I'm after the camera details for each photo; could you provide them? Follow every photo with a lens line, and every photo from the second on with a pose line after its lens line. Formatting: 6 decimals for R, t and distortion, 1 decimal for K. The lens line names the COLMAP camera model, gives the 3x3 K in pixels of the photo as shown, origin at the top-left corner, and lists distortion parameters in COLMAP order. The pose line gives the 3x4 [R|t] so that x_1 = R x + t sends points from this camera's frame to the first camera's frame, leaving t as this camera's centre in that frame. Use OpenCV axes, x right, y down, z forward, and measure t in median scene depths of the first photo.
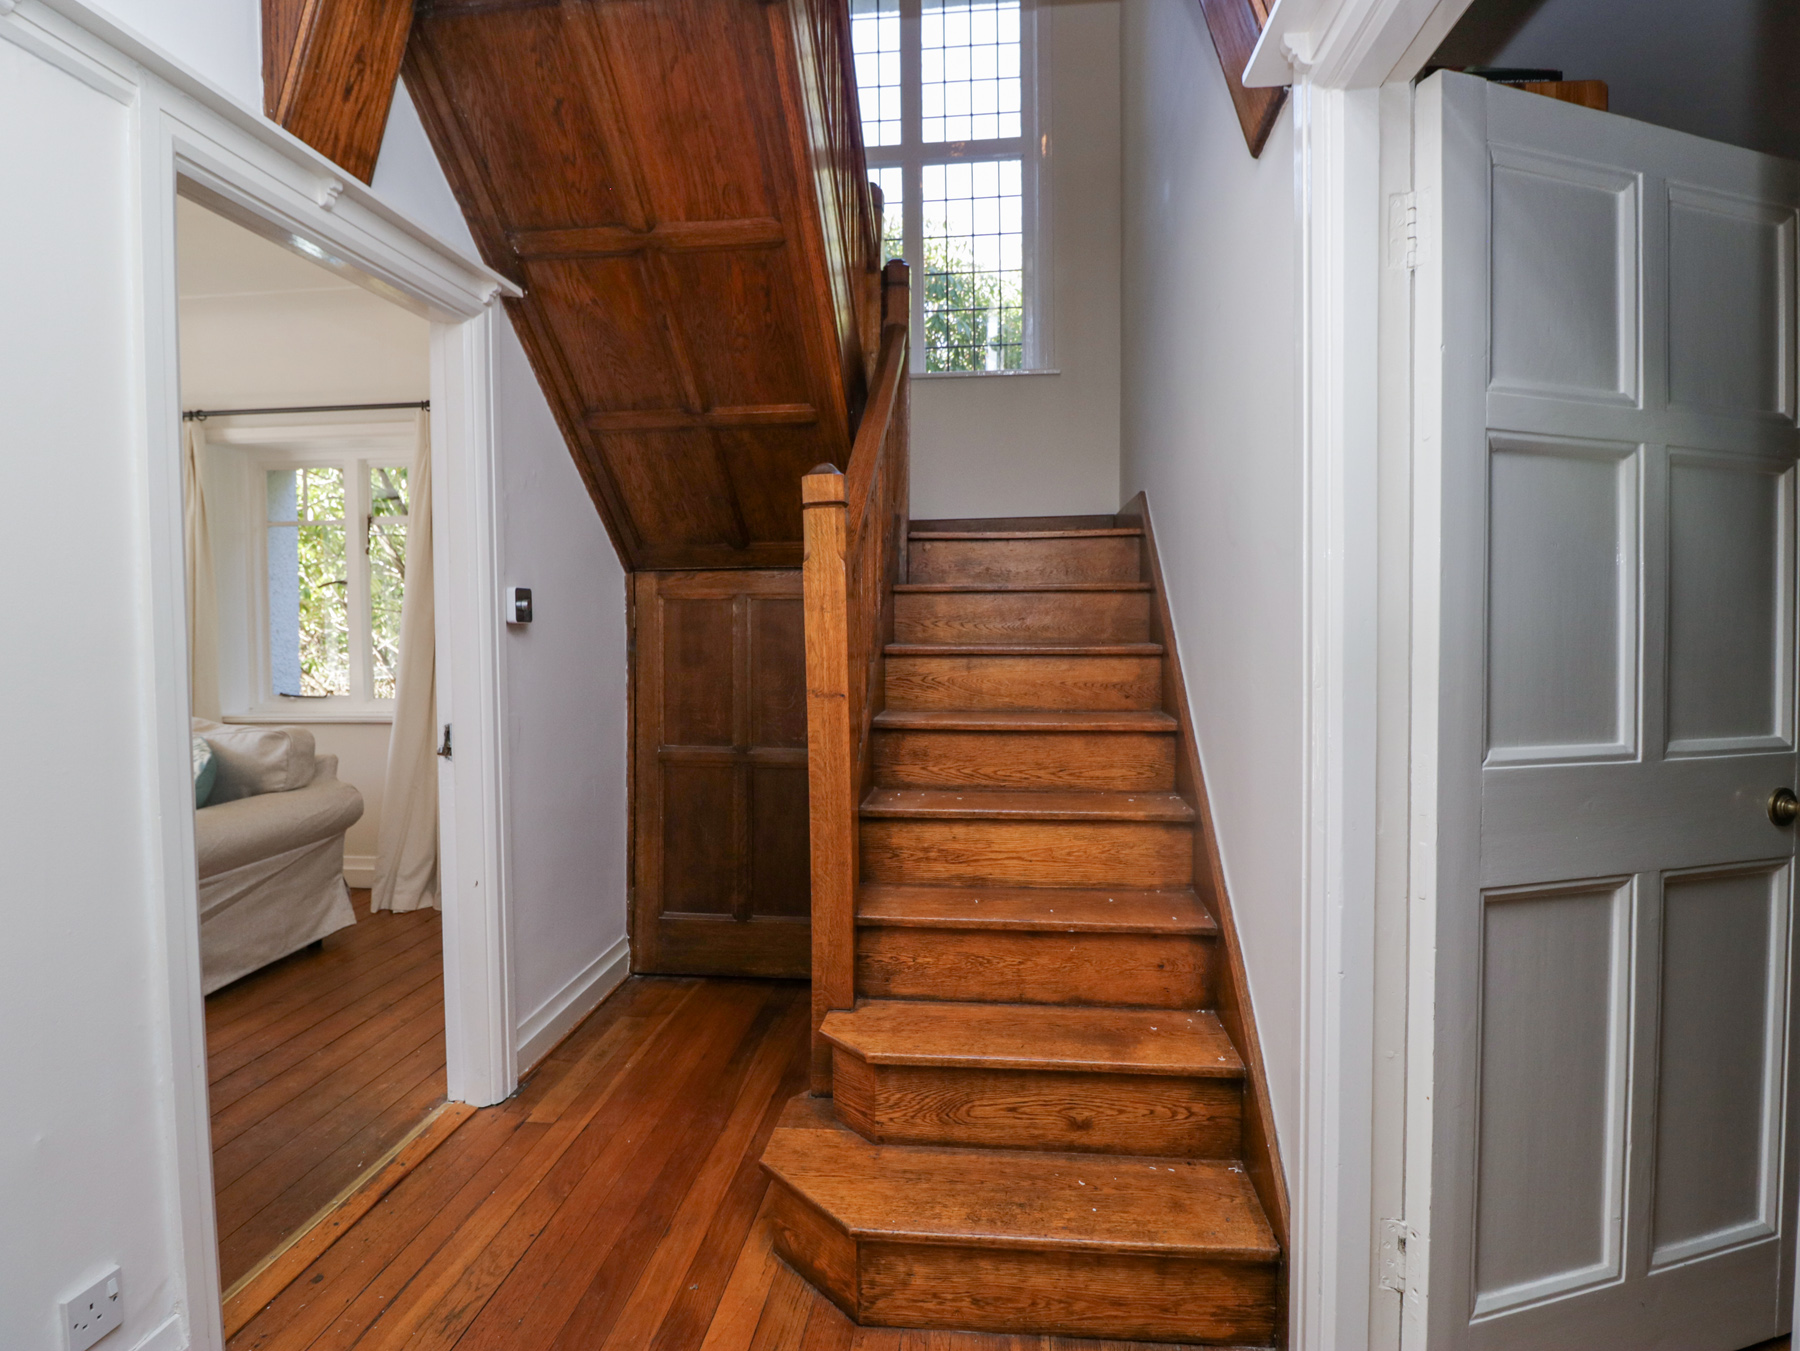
lens RADIAL K [[946.1, 0, 902.6], [0, 946.1, 657.3], [0, 0, 1]] dist [0.004162, -0.015311]
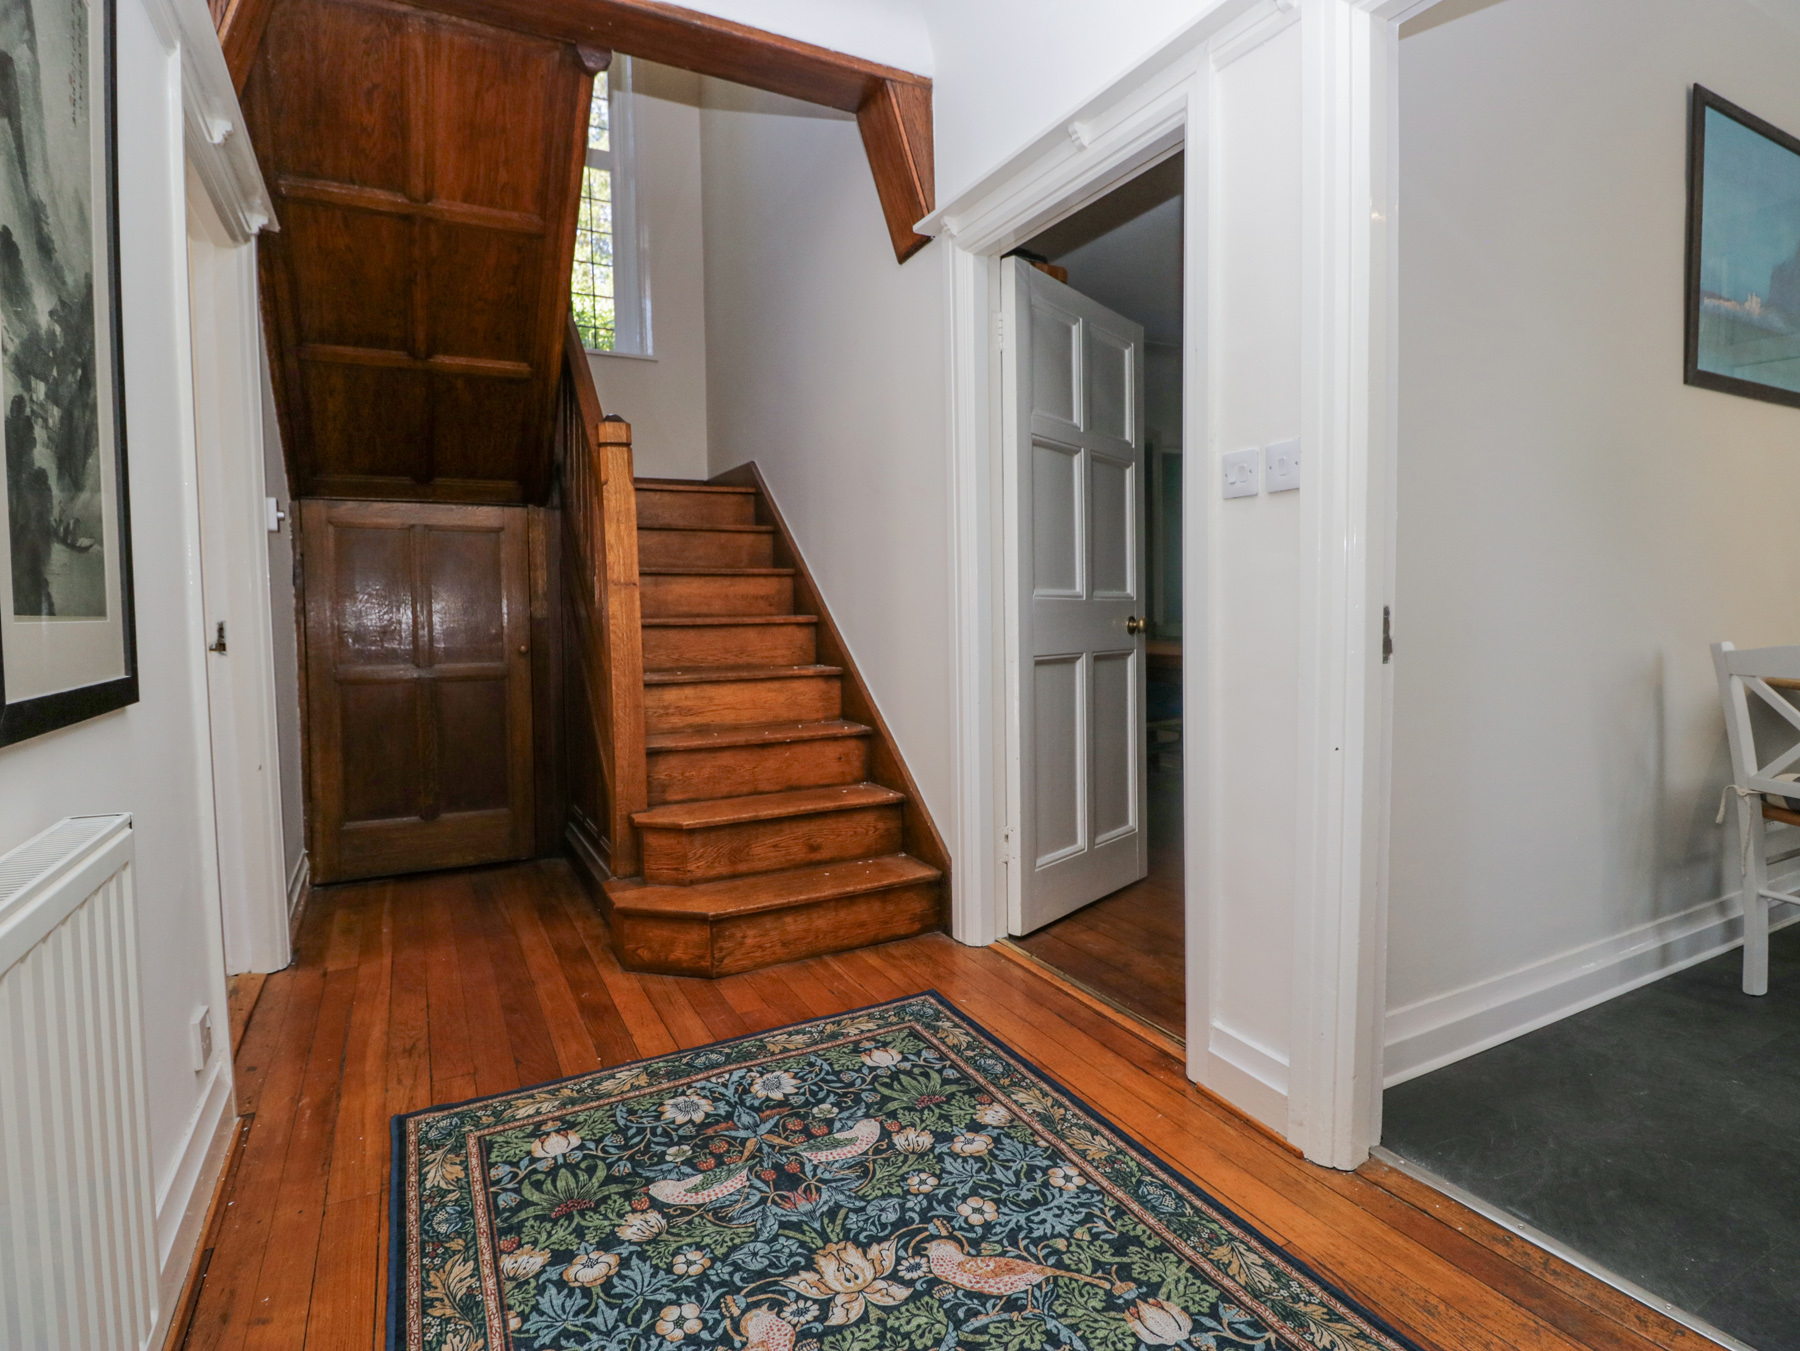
lens RADIAL K [[946.1, 0, 904.1], [0, 946.1, 661.0], [0, 0, 1]] dist [0.004162, -0.015311]
pose [[0.830870, -0.035345, 0.555343, -0.456884], [0.027407, 0.999369, 0.022600, 0.118049], [-0.555791, -0.003557, 0.831314, -0.333165]]
